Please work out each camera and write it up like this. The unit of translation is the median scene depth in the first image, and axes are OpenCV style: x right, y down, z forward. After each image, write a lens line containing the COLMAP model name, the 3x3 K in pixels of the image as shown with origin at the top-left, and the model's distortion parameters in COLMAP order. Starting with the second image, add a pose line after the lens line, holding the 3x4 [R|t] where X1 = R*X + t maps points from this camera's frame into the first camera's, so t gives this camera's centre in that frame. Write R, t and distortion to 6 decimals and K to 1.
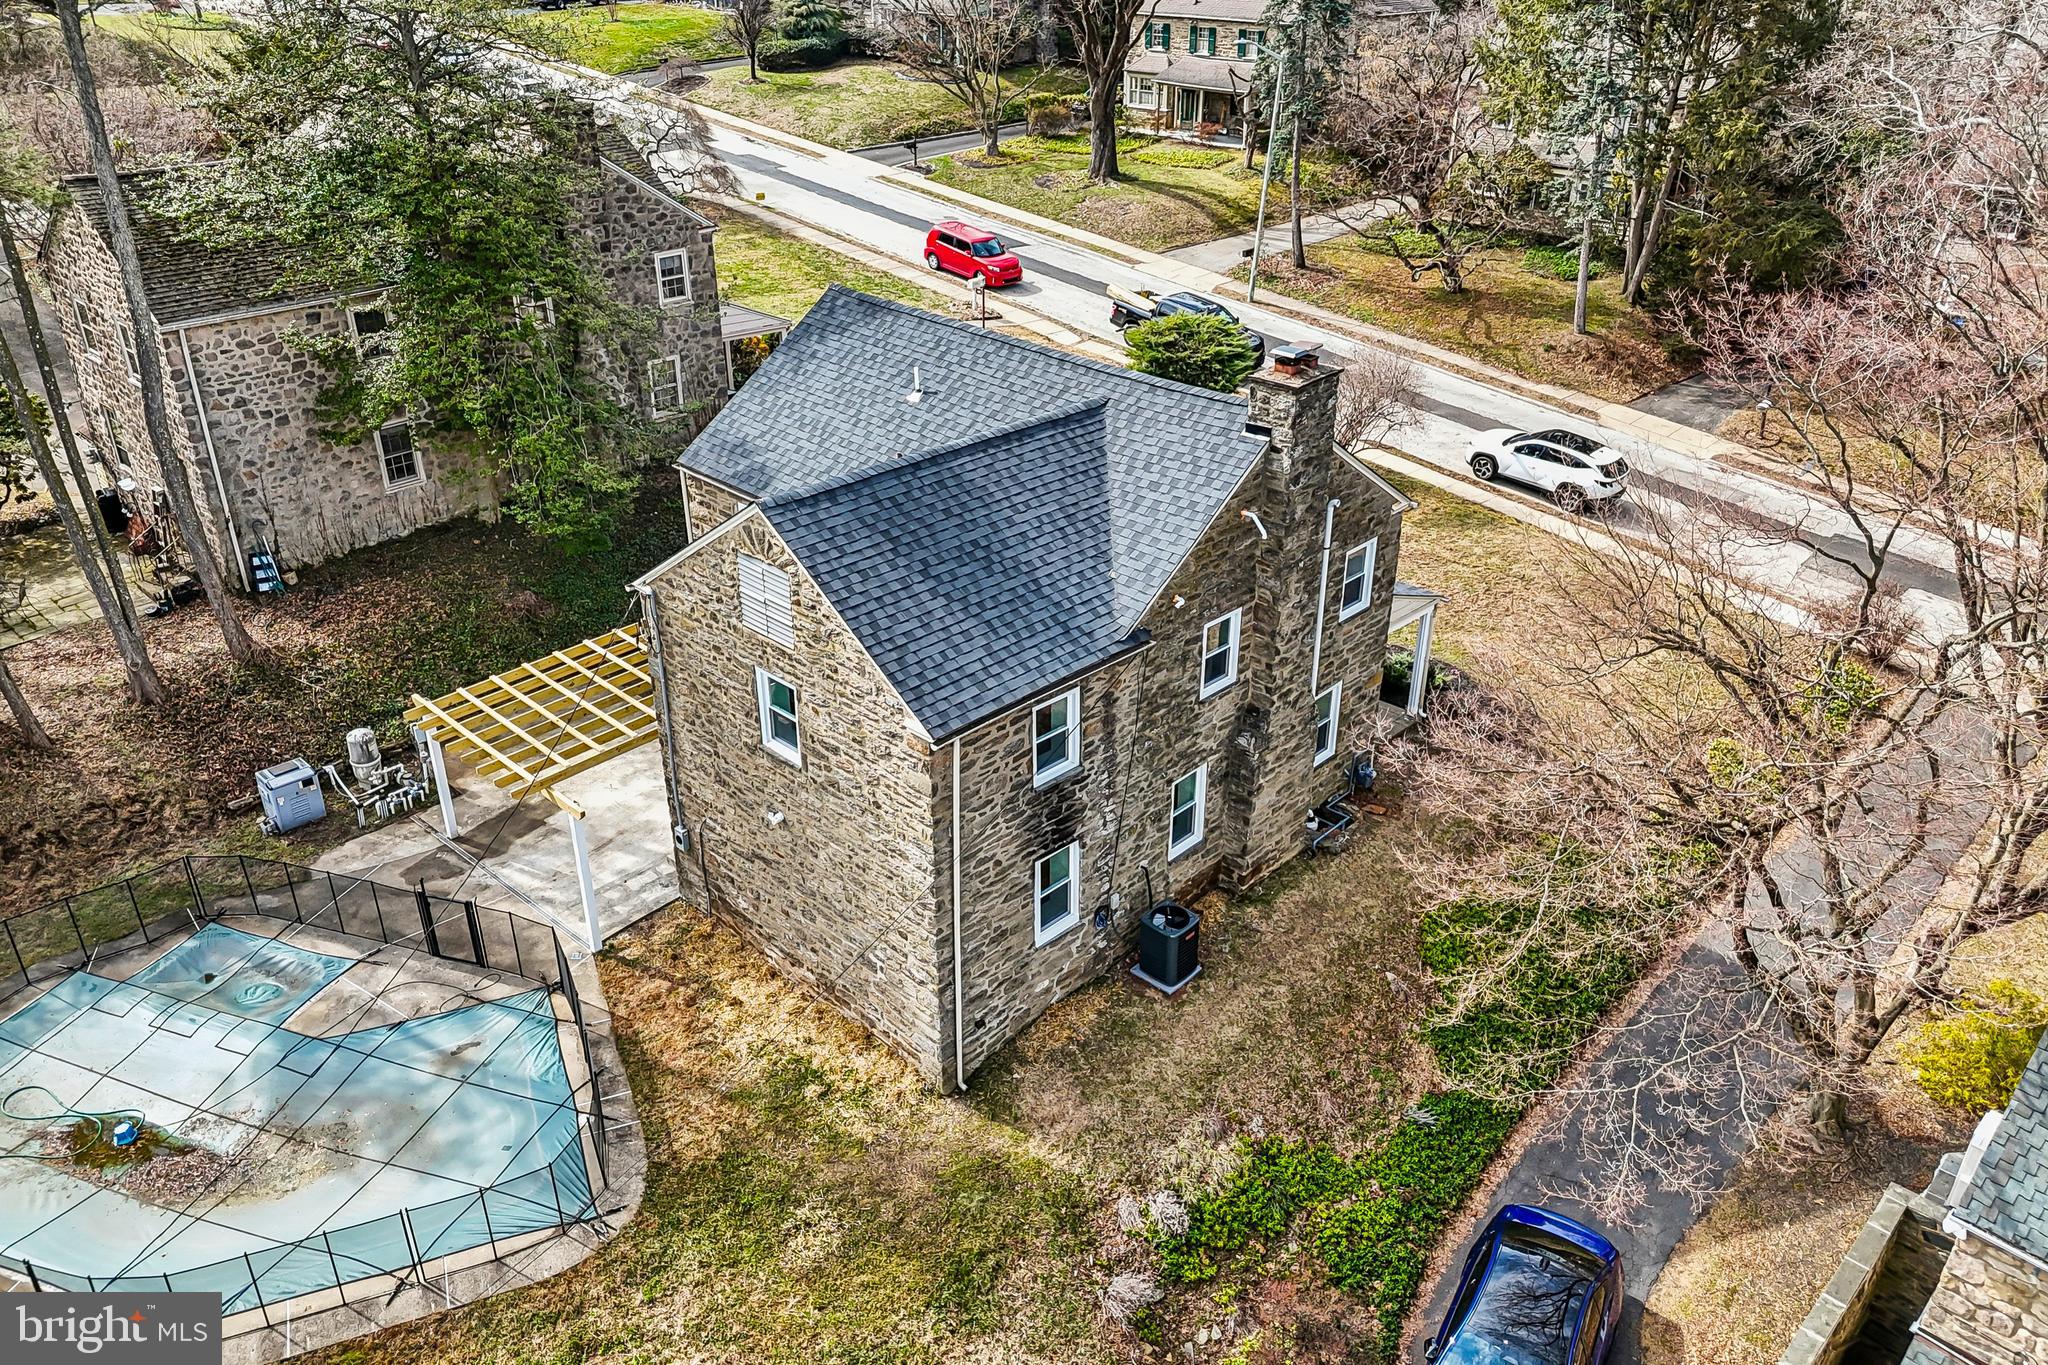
lens RADIAL K [[1504.7, 0, 1018.0], [0, 1504.7, 685.3], [0, 0, 1]] dist [0.066622, -0.057158]
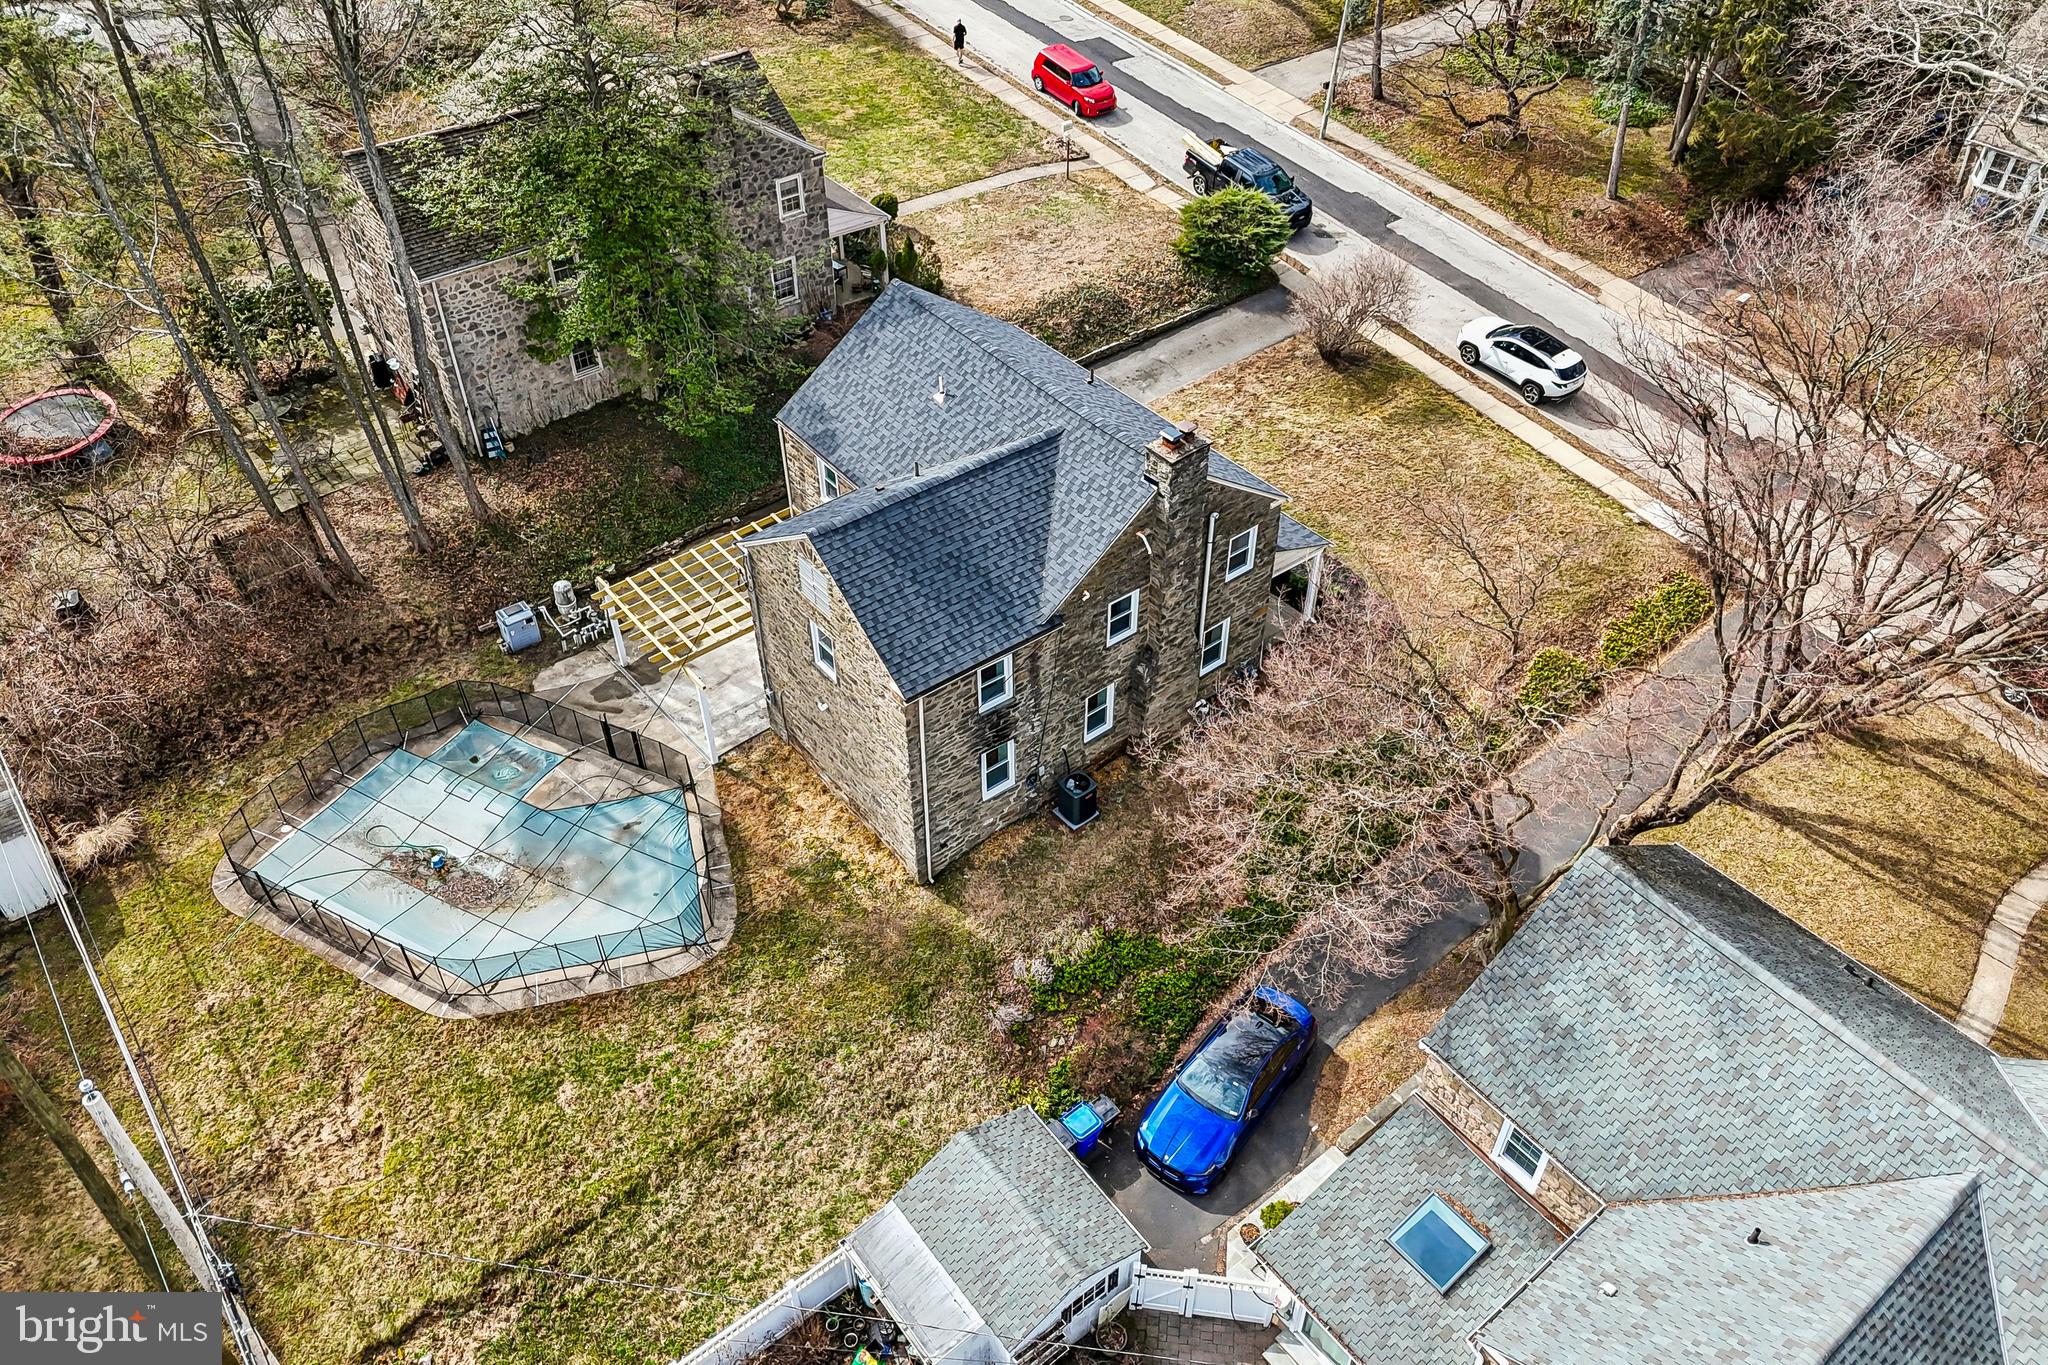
lens RADIAL K [[1504.7, 0, 1018.0], [0, 1504.7, 685.3], [0, 0, 1]] dist [0.066622, -0.057158]
pose [[0.991986, 0.083421, -0.094898, 0.171824], [-0.057740, 0.967346, 0.246793, -0.304749], [0.112387, -0.239336, 0.964410, -0.438339]]
